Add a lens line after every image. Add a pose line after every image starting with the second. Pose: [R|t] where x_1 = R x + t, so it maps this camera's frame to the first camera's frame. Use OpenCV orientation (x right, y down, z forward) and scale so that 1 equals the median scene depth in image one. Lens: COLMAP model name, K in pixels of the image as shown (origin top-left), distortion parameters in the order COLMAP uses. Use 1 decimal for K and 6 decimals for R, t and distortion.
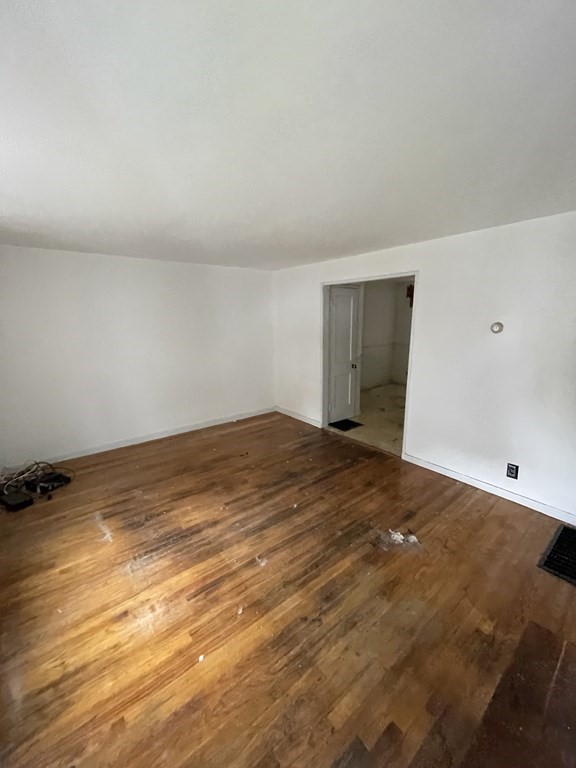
lens RADIAL K [[308.3, 0, 286.1], [0, 308.3, 384.7], [0, 0, 1]] dist [0.000124, -0.004202]
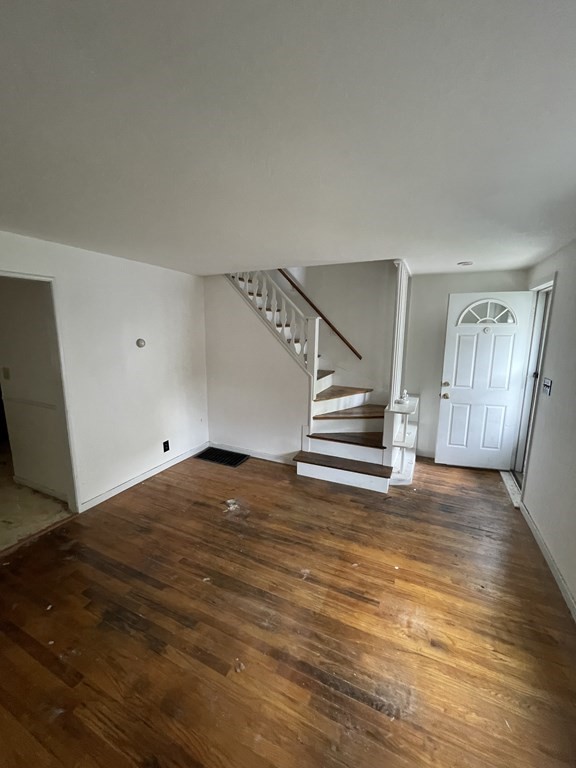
lens RADIAL K [[308.3, 0, 286.1], [0, 308.3, 384.7], [0, 0, 1]] dist [0.000124, -0.004202]
pose [[-0.445461, -0.149958, 0.882654, -0.852437], [0.191680, 0.947039, 0.257634, -0.291537], [-0.874542, 0.283953, -0.393125, 1.268233]]
